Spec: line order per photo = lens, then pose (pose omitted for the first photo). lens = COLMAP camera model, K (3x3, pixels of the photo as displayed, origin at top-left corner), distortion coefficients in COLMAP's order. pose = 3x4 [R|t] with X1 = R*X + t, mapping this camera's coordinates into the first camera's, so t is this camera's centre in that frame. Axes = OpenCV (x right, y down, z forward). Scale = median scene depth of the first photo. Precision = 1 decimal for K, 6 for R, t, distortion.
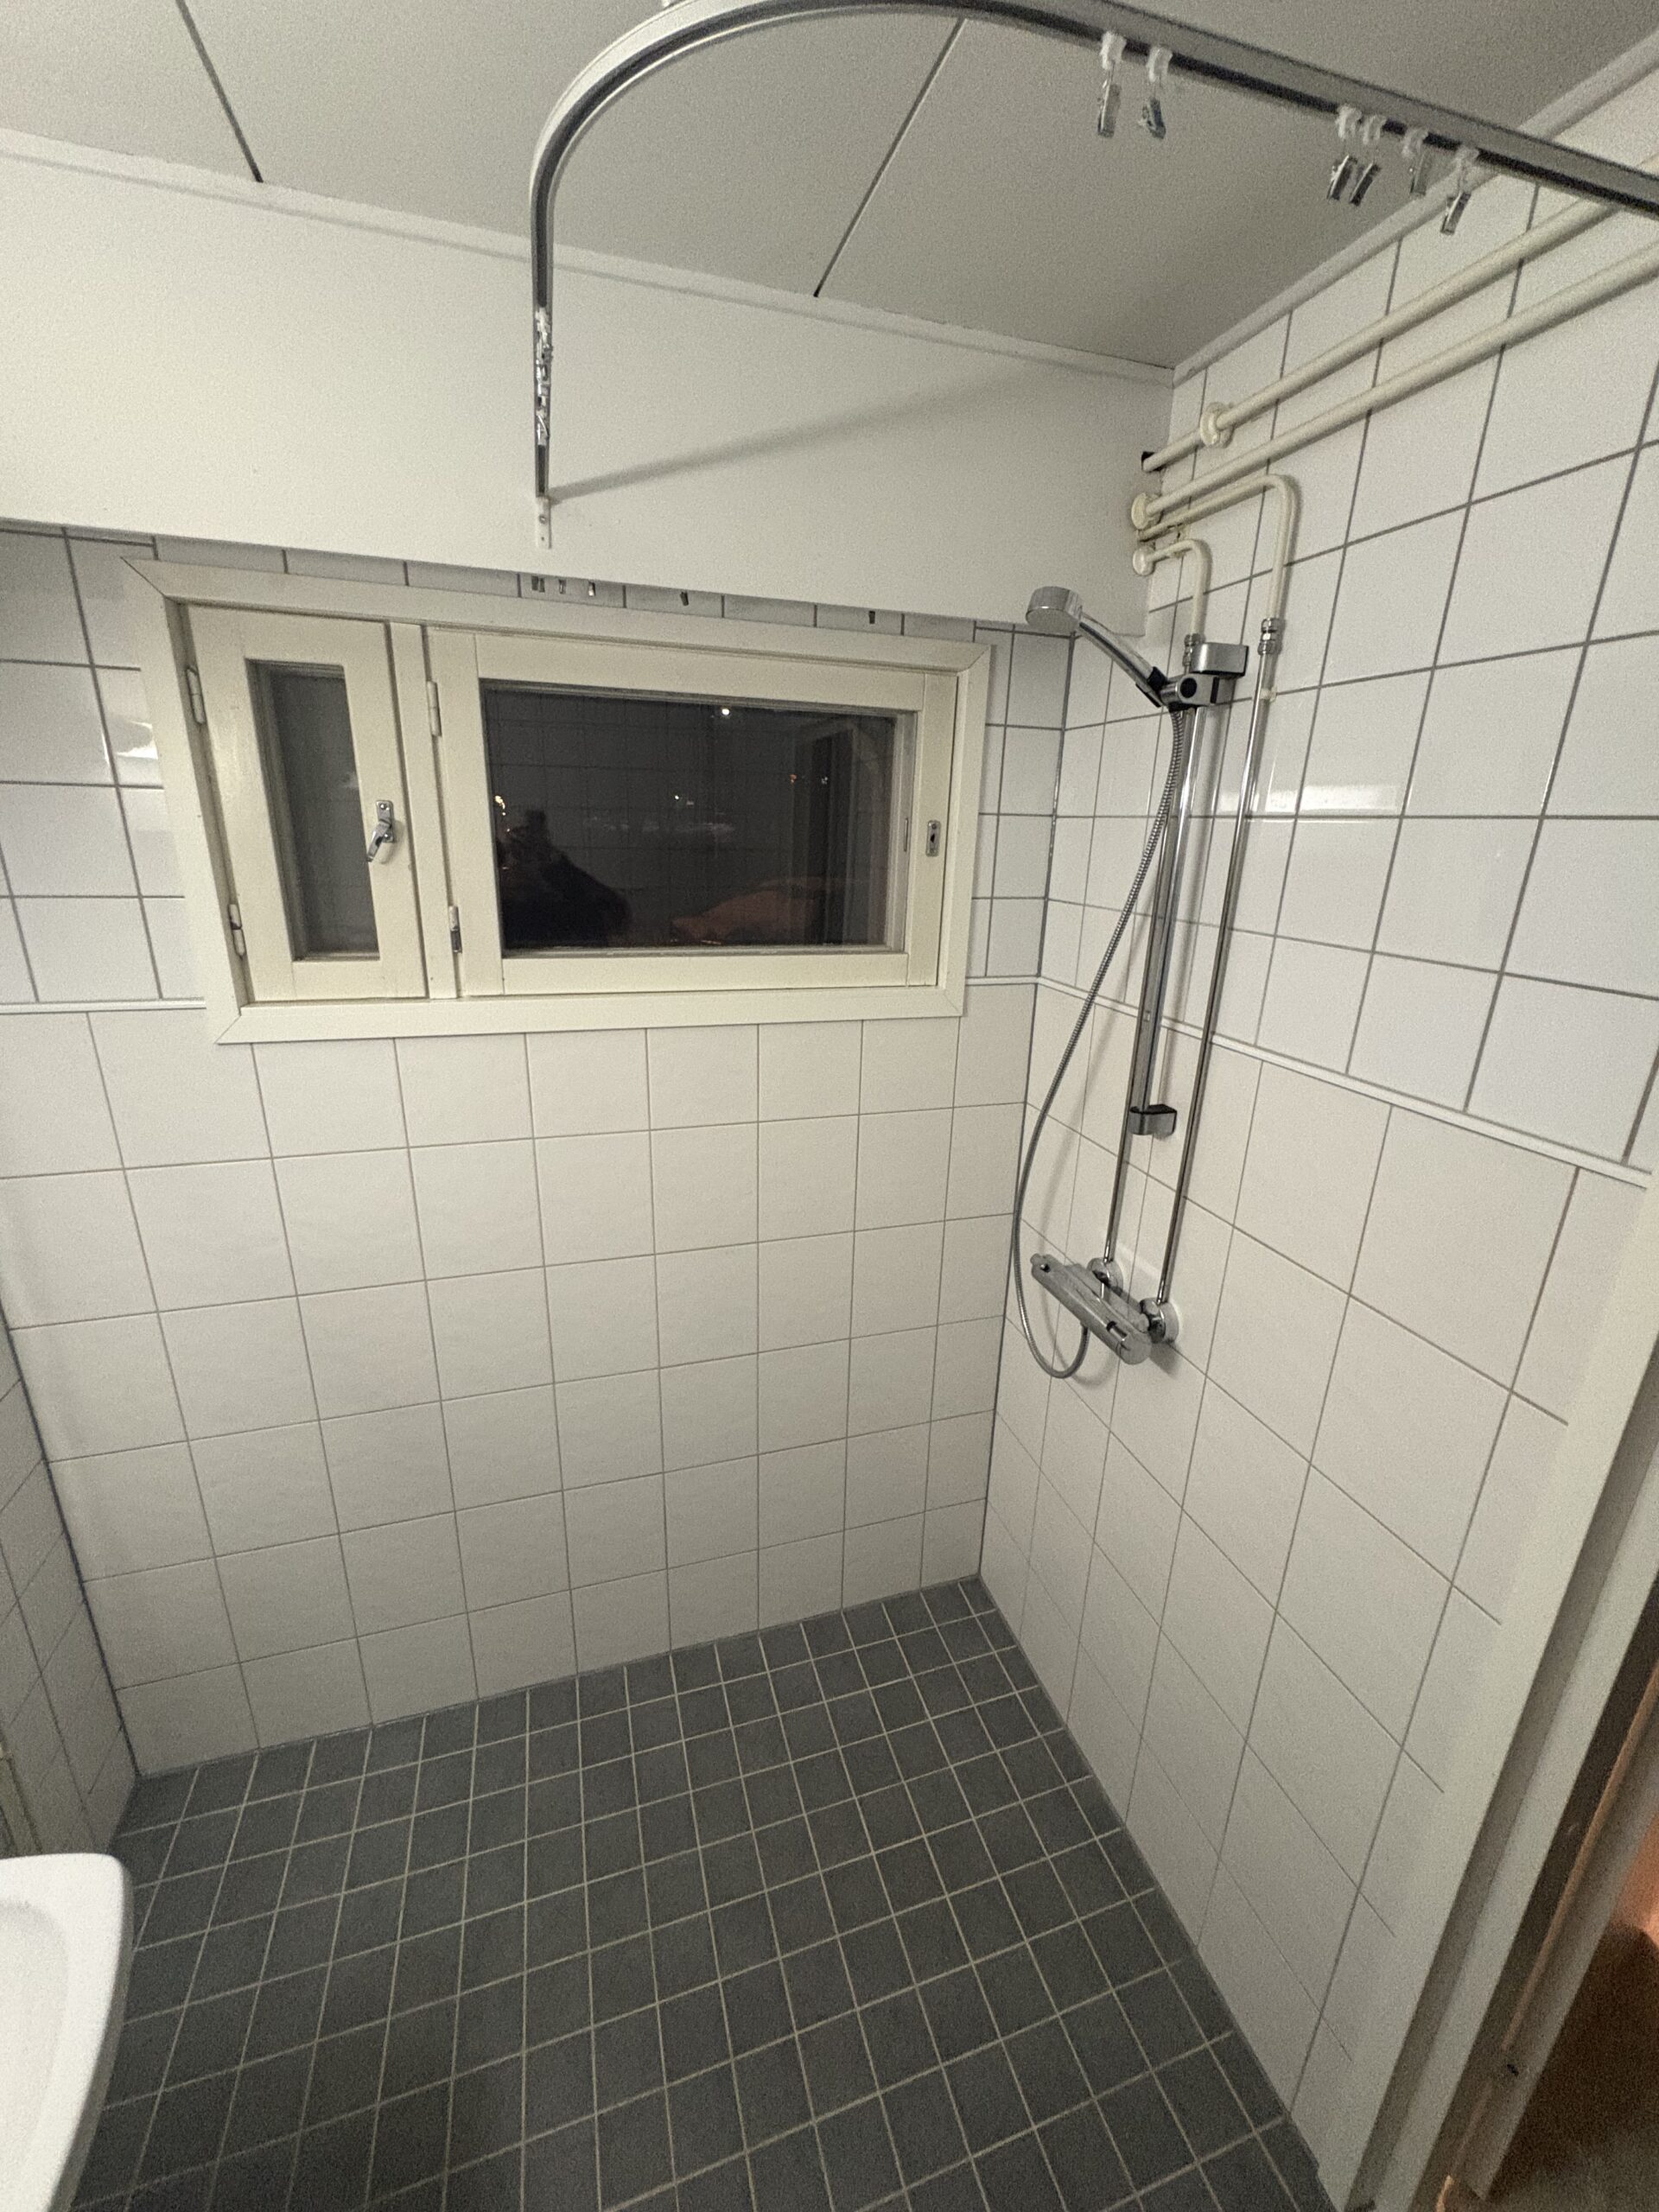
lens RADIAL K [[877.1, 0, 829.5], [0, 877.1, 1106.0], [0, 0, 1]] dist [-0.001258, -0.000127]
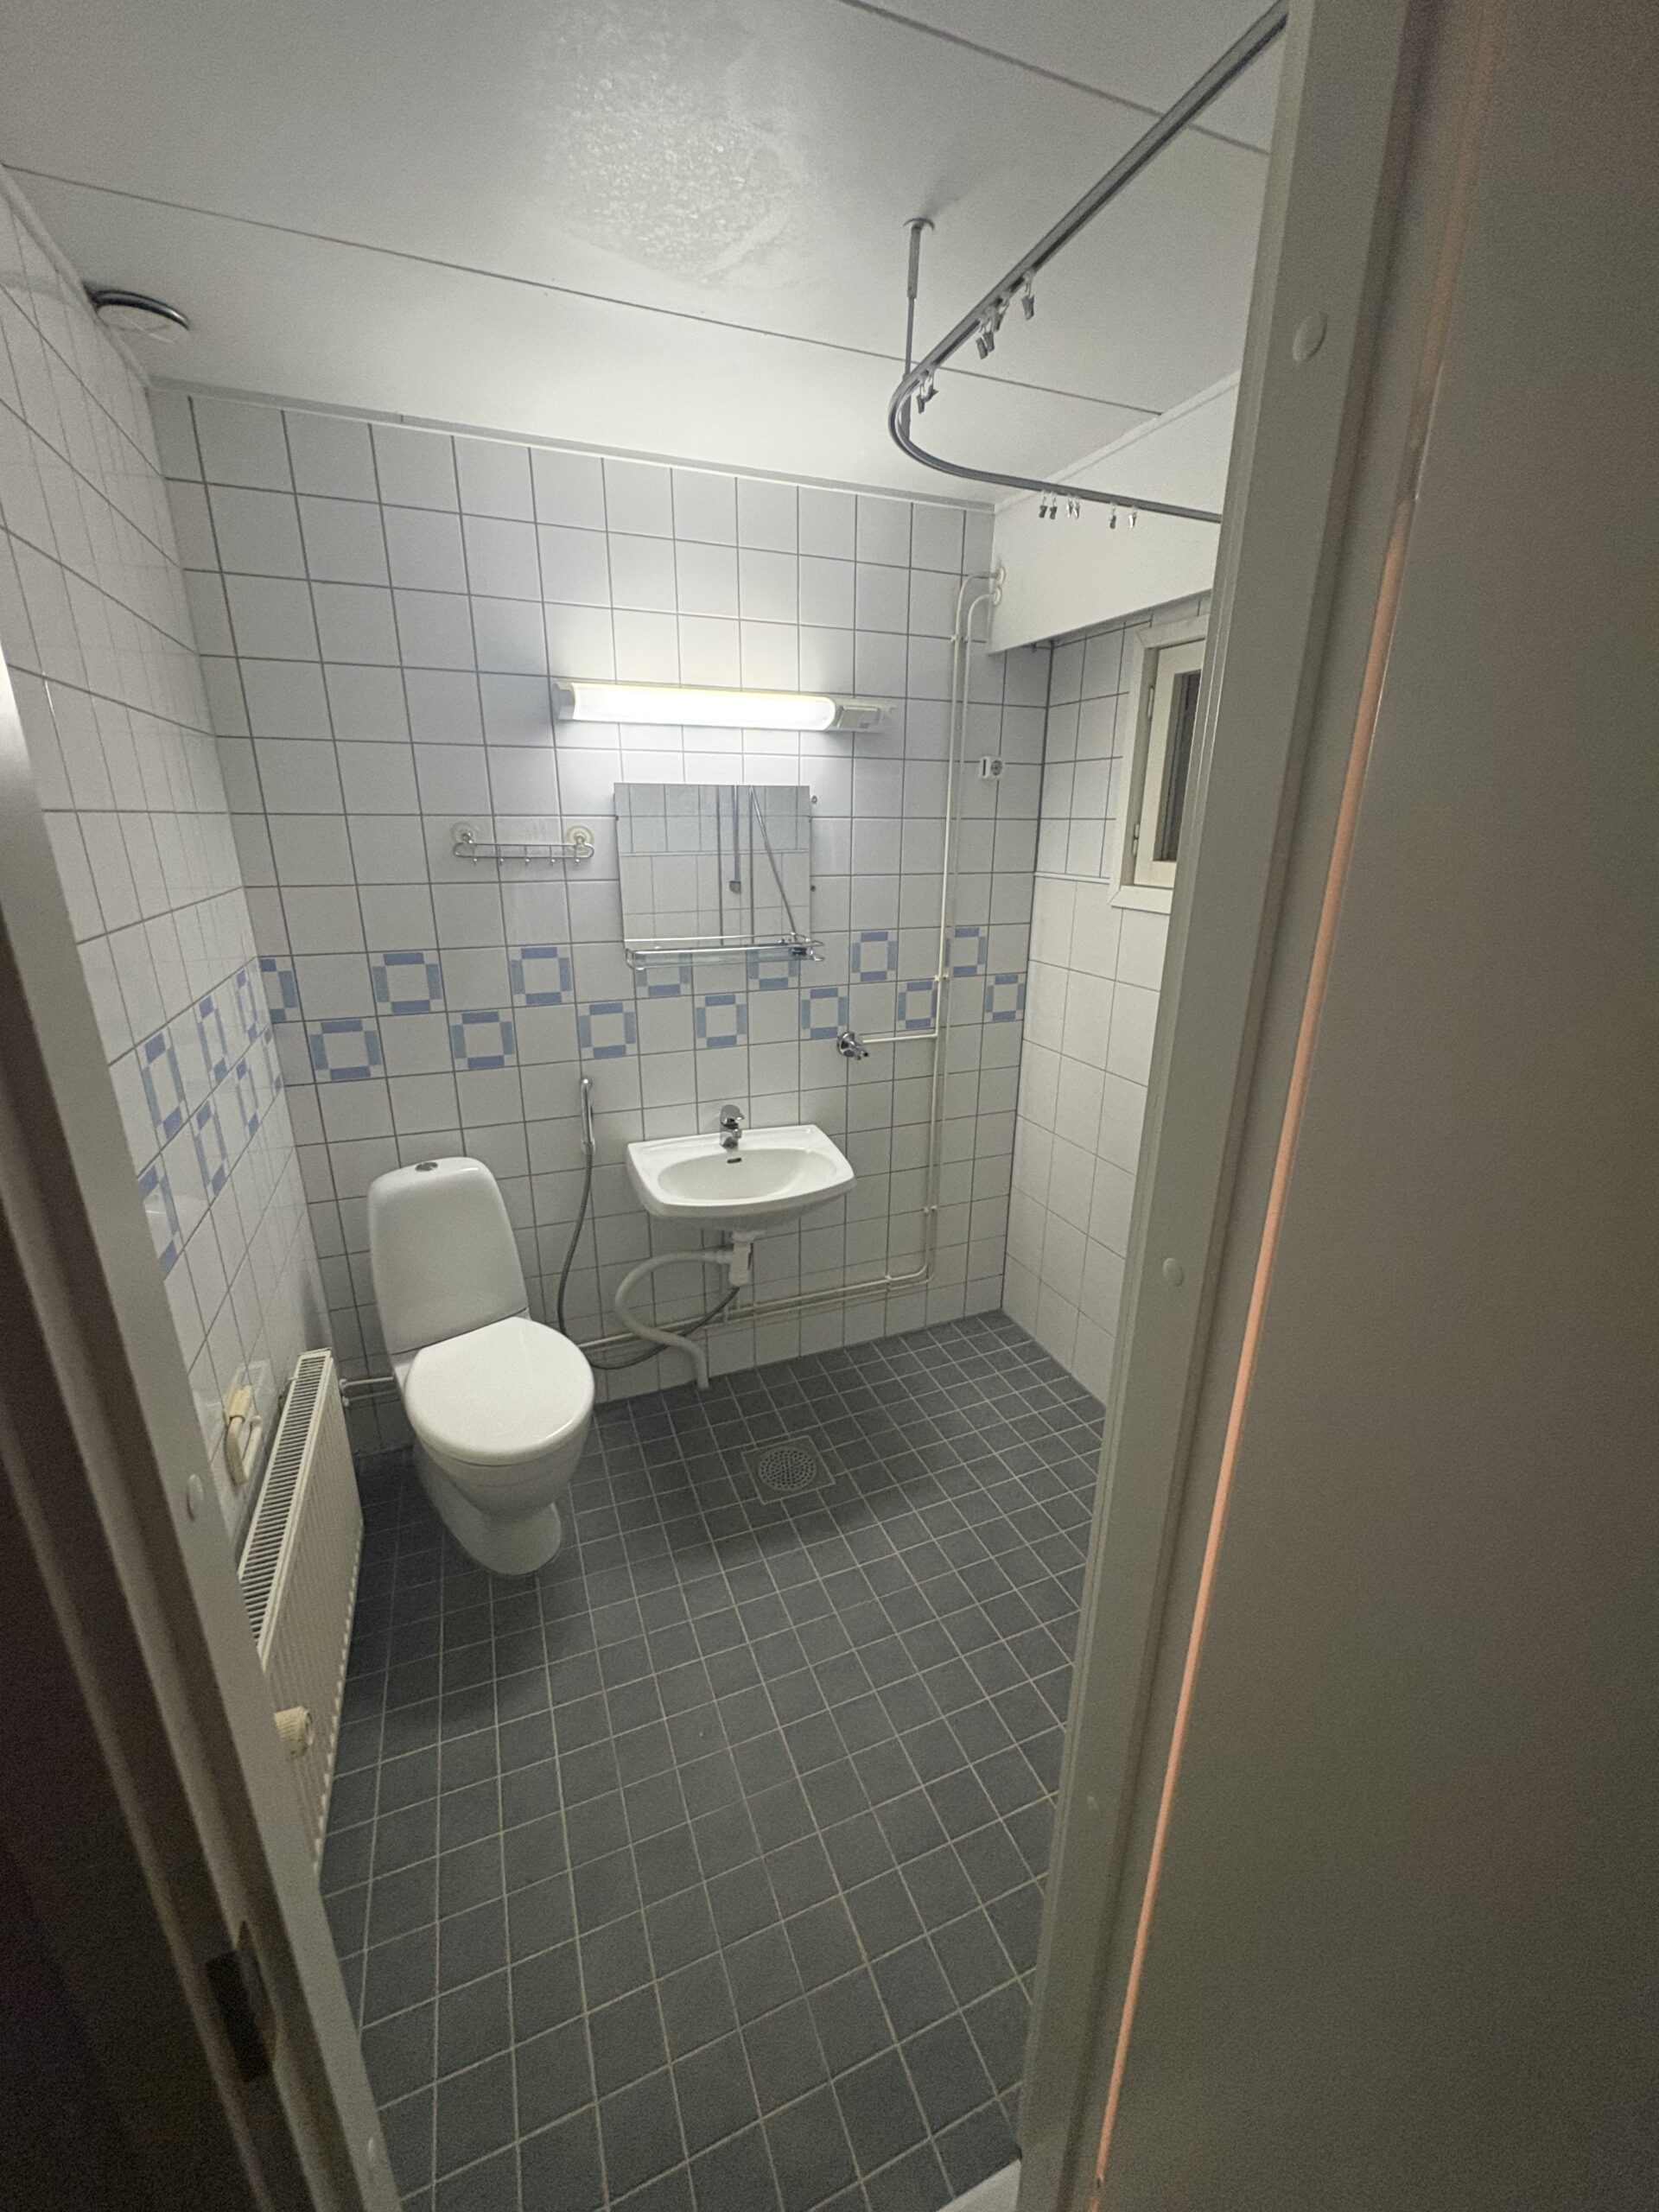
lens RADIAL K [[877.1, 0, 829.5], [0, 877.1, 1106.0], [0, 0, 1]] dist [-0.001258, -0.000127]
pose [[0.088086, 0.289808, -0.953023, 1.006762], [-0.305673, 0.918446, 0.251041, 0.025813], [0.948053, 0.269201, 0.169488, 0.281366]]
